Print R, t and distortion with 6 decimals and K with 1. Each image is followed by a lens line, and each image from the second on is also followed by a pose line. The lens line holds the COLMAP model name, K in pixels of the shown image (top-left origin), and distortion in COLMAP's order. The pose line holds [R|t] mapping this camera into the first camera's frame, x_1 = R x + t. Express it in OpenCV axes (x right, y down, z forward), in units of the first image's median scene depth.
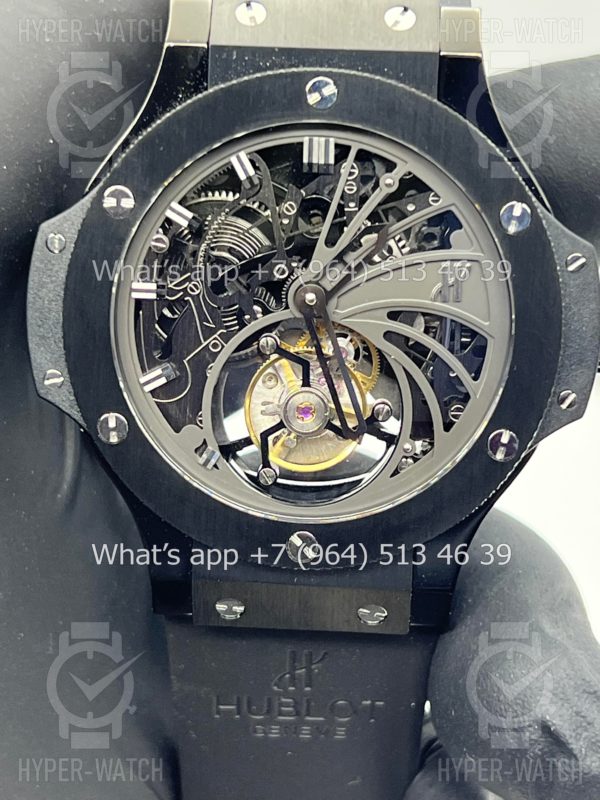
lens RADIAL K [[1804.5, 0, 300.2], [0, 1804.5, 404.7], [0, 0, 1]] dist [0.234767, 0.000000]
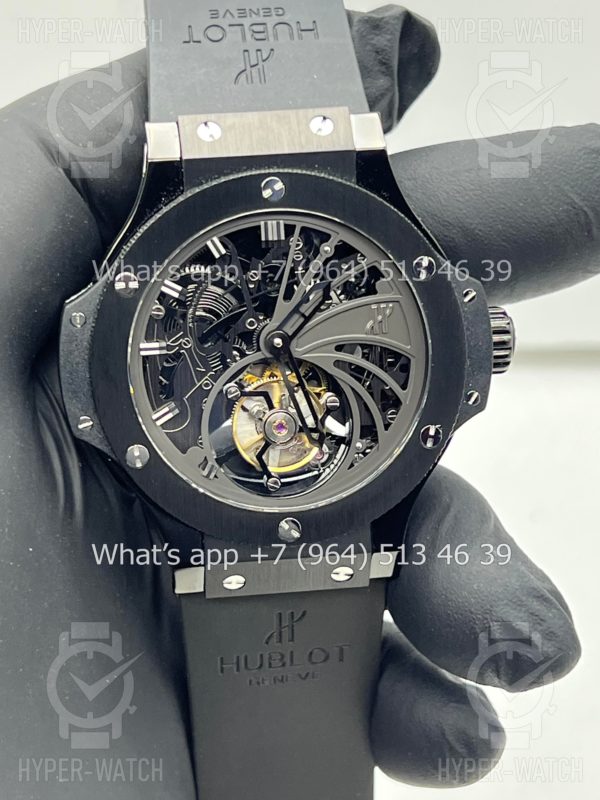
lens RADIAL K [[1804.5, 0, 306.3], [0, 1804.5, 402.5], [0, 0, 1]] dist [0.234767, 0.000000]
pose [[0.984470, -0.107072, 0.139119, -0.160588], [0.103967, 0.994146, 0.029417, -0.051300], [-0.141454, -0.014497, 0.989839, -0.306262]]
